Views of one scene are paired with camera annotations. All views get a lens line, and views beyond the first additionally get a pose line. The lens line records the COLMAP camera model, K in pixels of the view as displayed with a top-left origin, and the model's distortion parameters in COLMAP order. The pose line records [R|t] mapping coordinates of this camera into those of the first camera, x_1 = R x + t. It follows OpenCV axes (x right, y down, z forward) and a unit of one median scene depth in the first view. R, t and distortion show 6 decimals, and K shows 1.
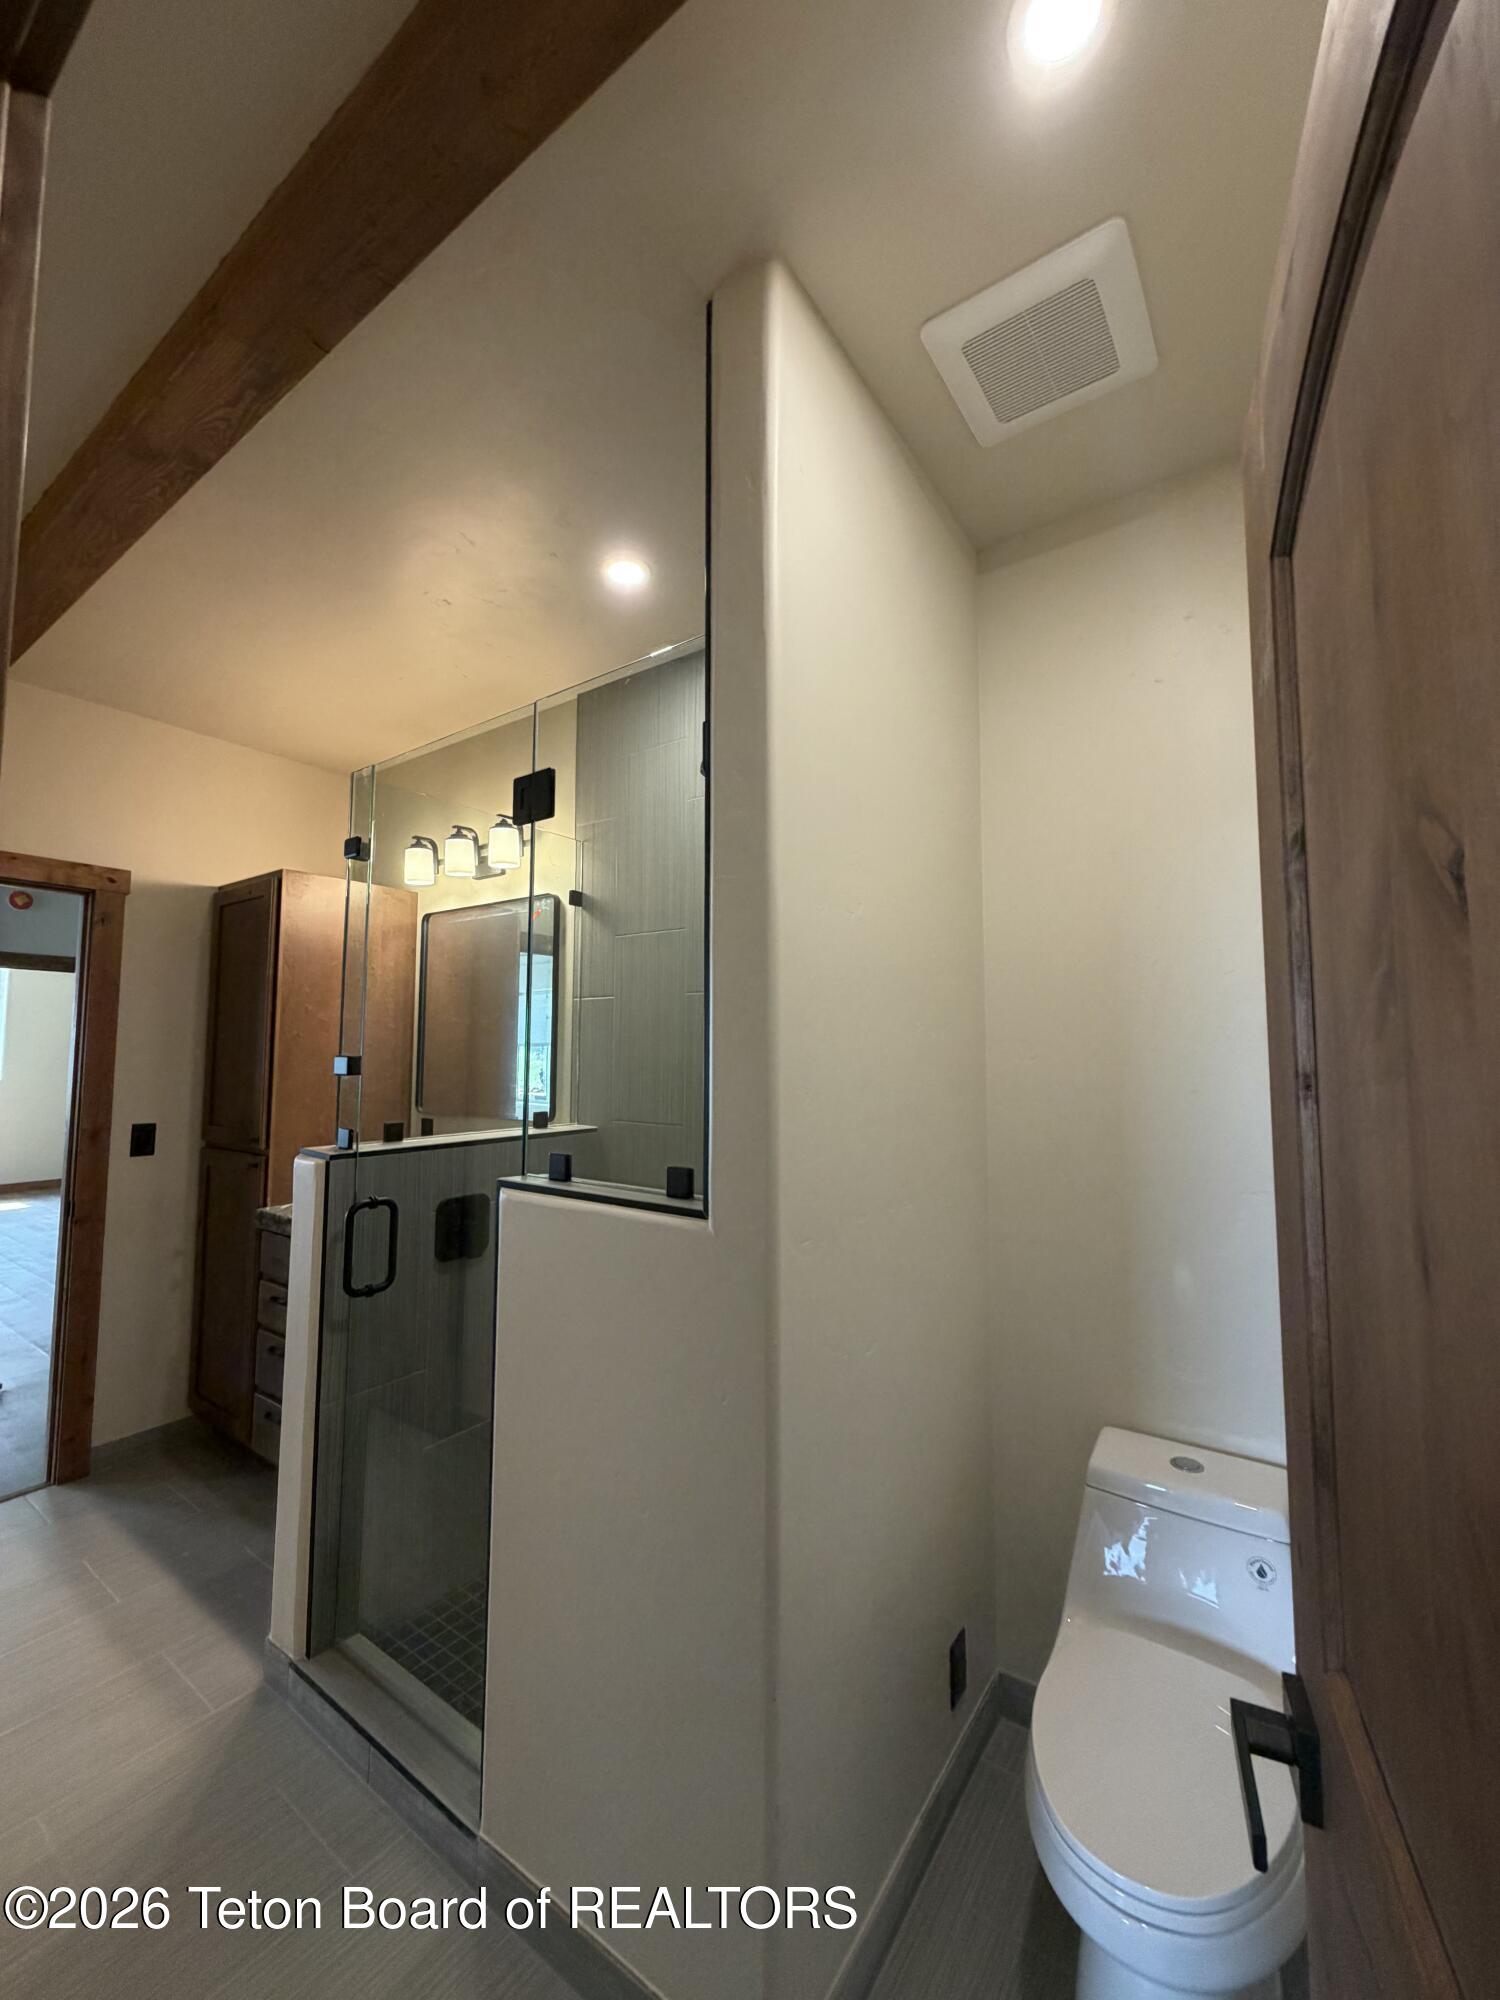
lens RADIAL K [[795.9, 0, 749.7], [0, 795.9, 993.6], [0, 0, 1]] dist [0.000244, 0.000101]
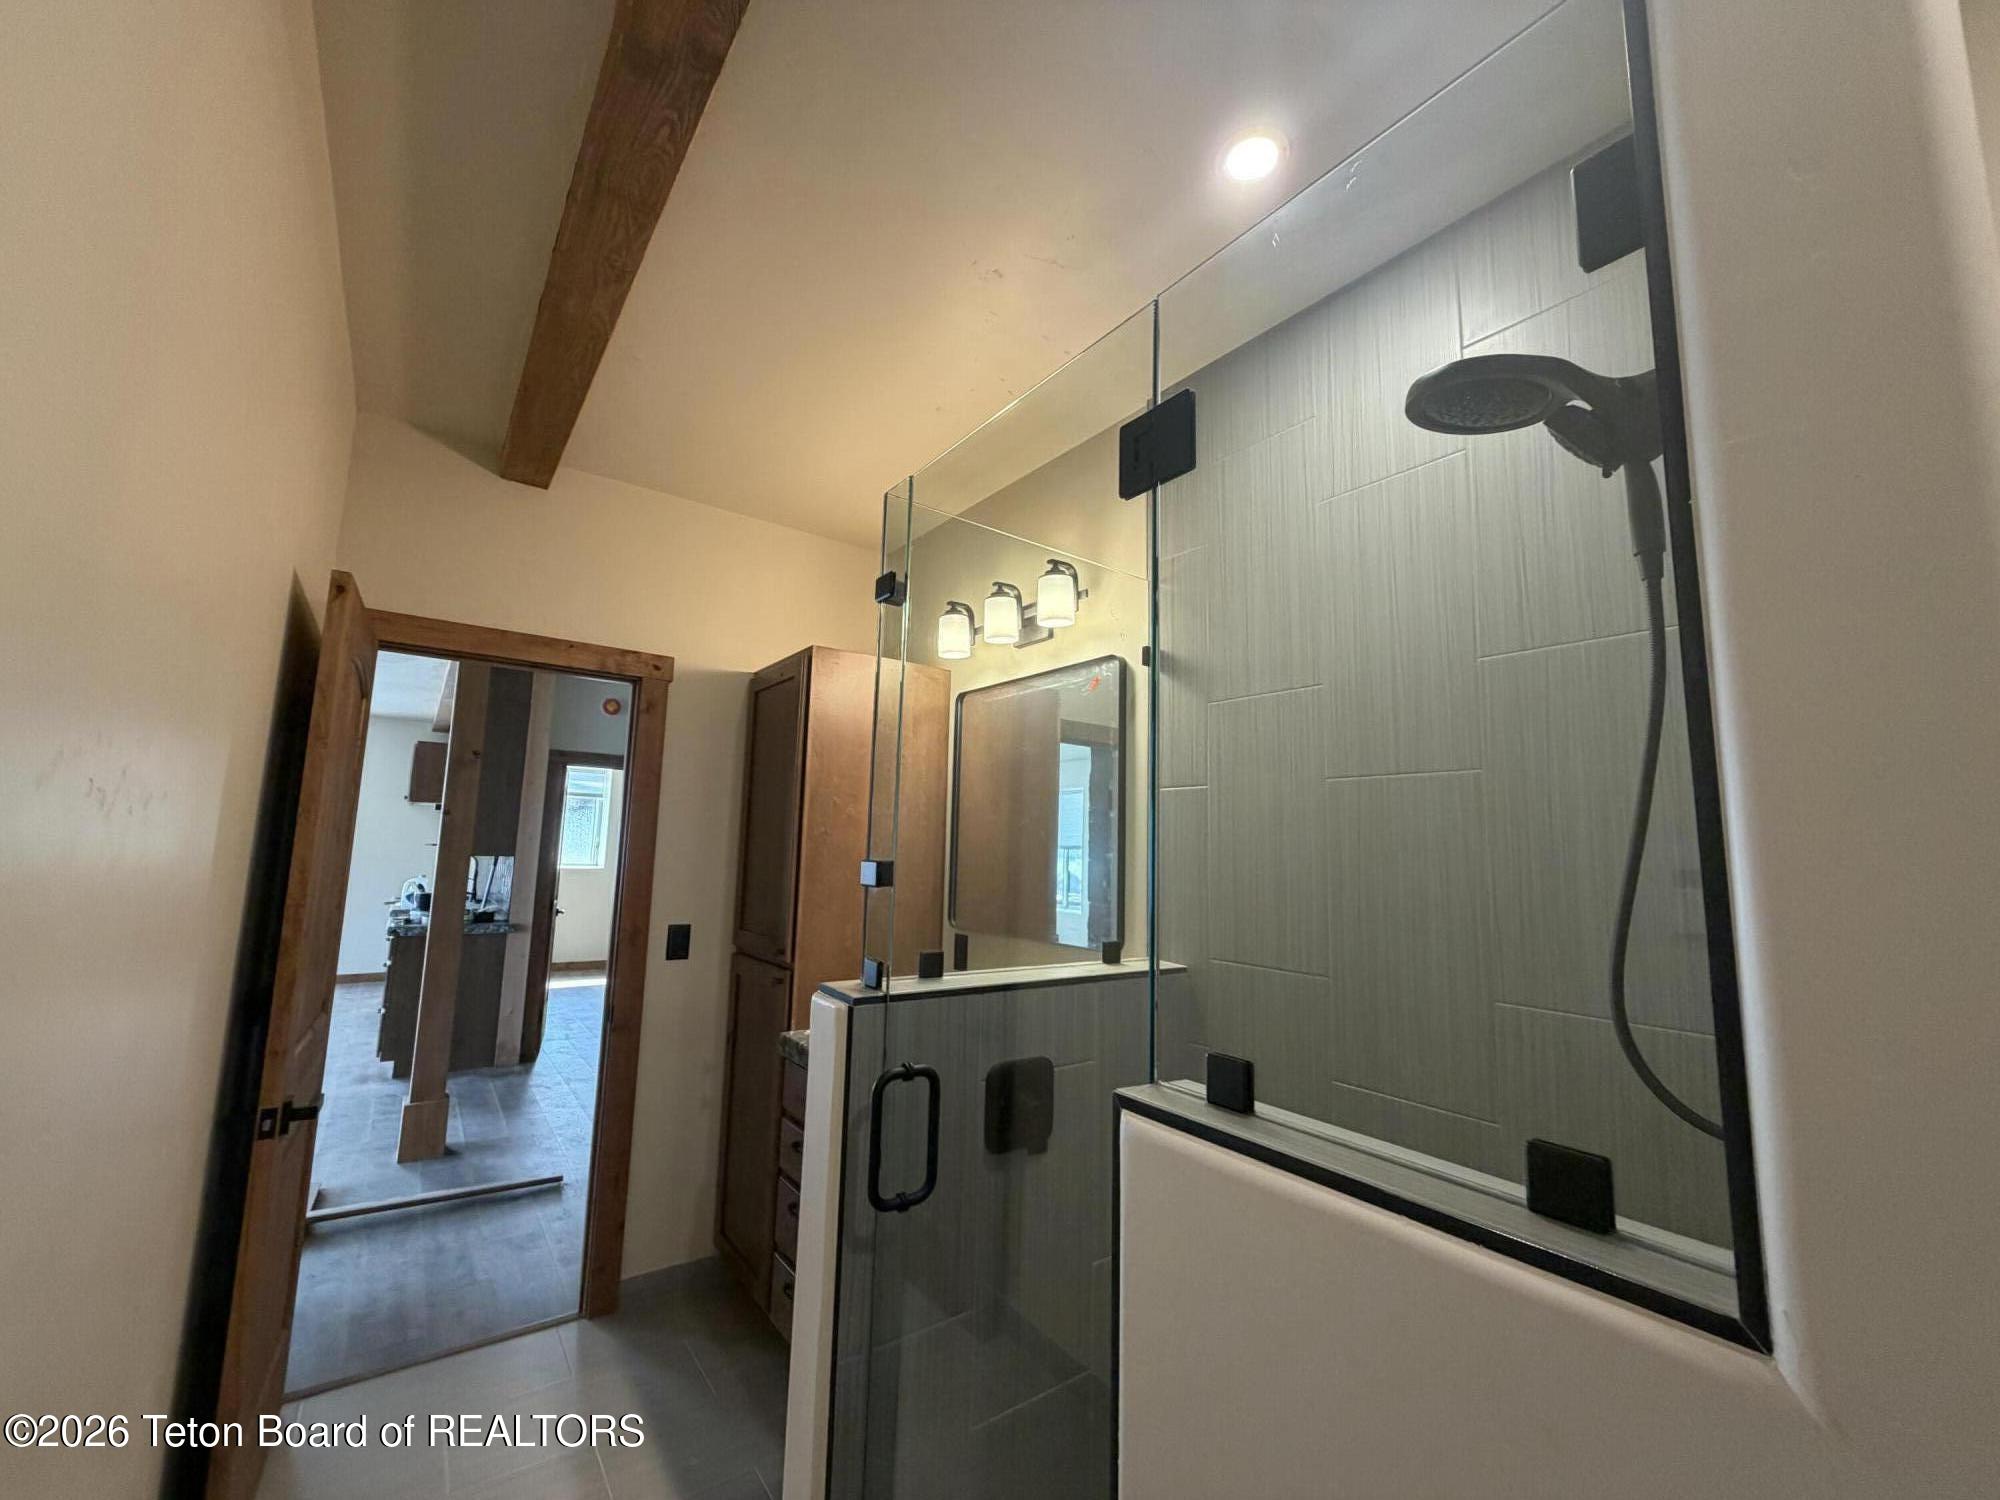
lens RADIAL K [[795.9, 0, 991.4], [0, 795.9, 750.8], [0, 0, 1]] dist [0.000244, 0.000101]
pose [[0.947689, -0.017271, -0.318728, -0.131175], [-0.001247, 0.998327, -0.057805, 0.014923], [0.319193, 0.055179, 0.946082, 0.257935]]
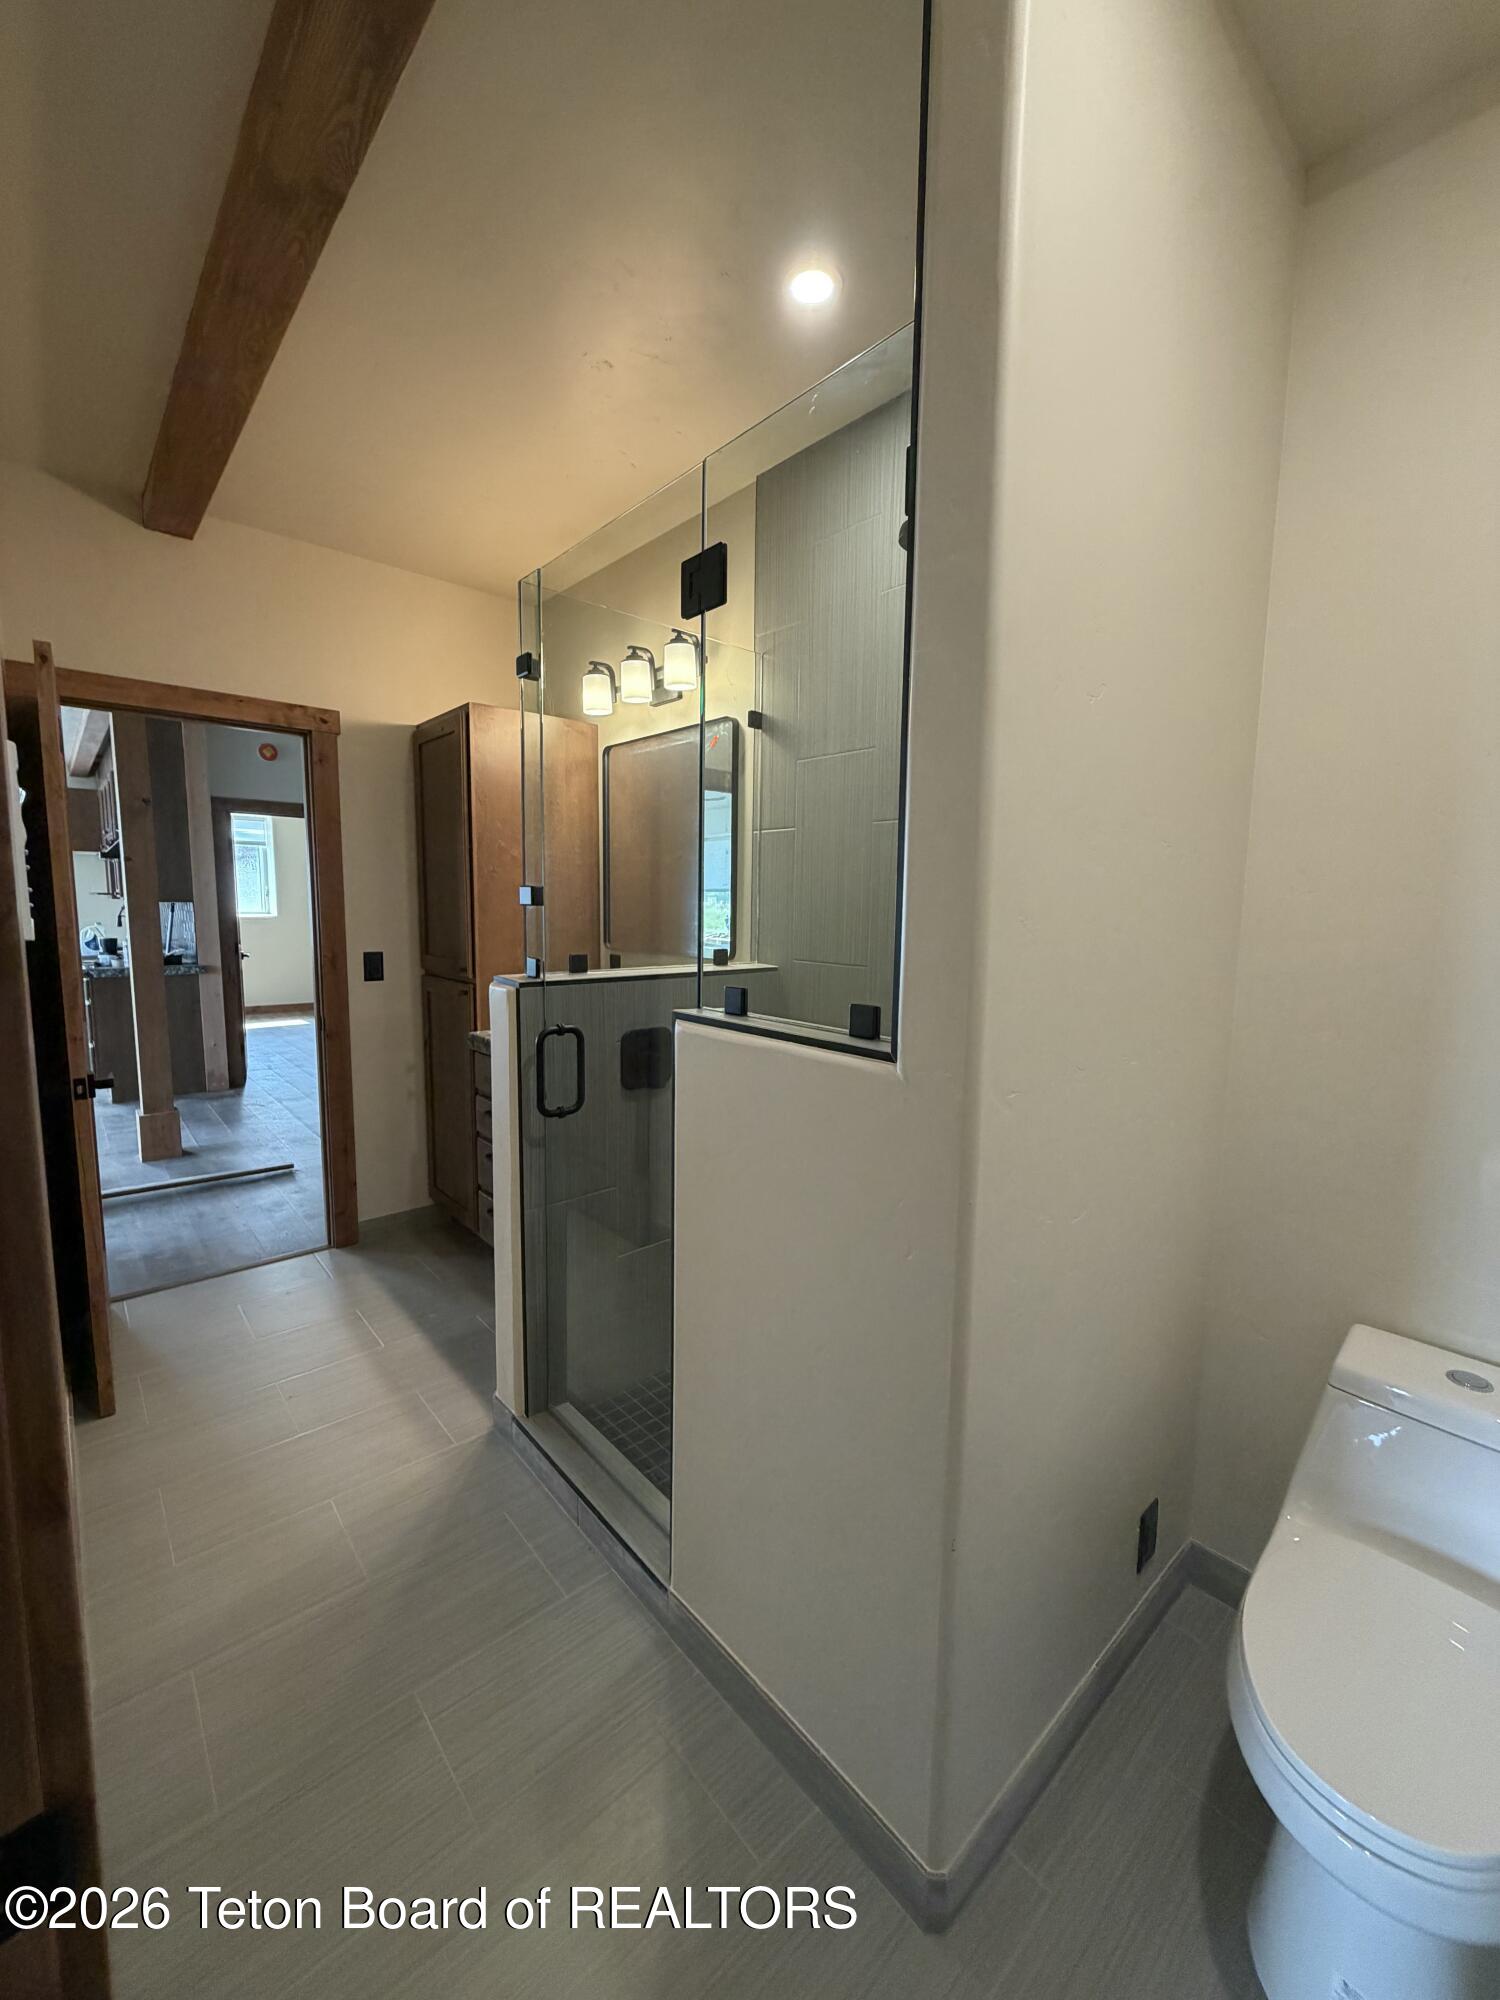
lens RADIAL K [[795.9, 0, 749.7], [0, 795.9, 993.6], [0, 0, 1]] dist [0.000244, 0.000101]
pose [[0.973962, 0.036897, -0.223688, -0.008070], [0.005420, 0.982596, 0.185678, 0.021793], [0.226646, -0.182056, 0.956811, 0.066508]]
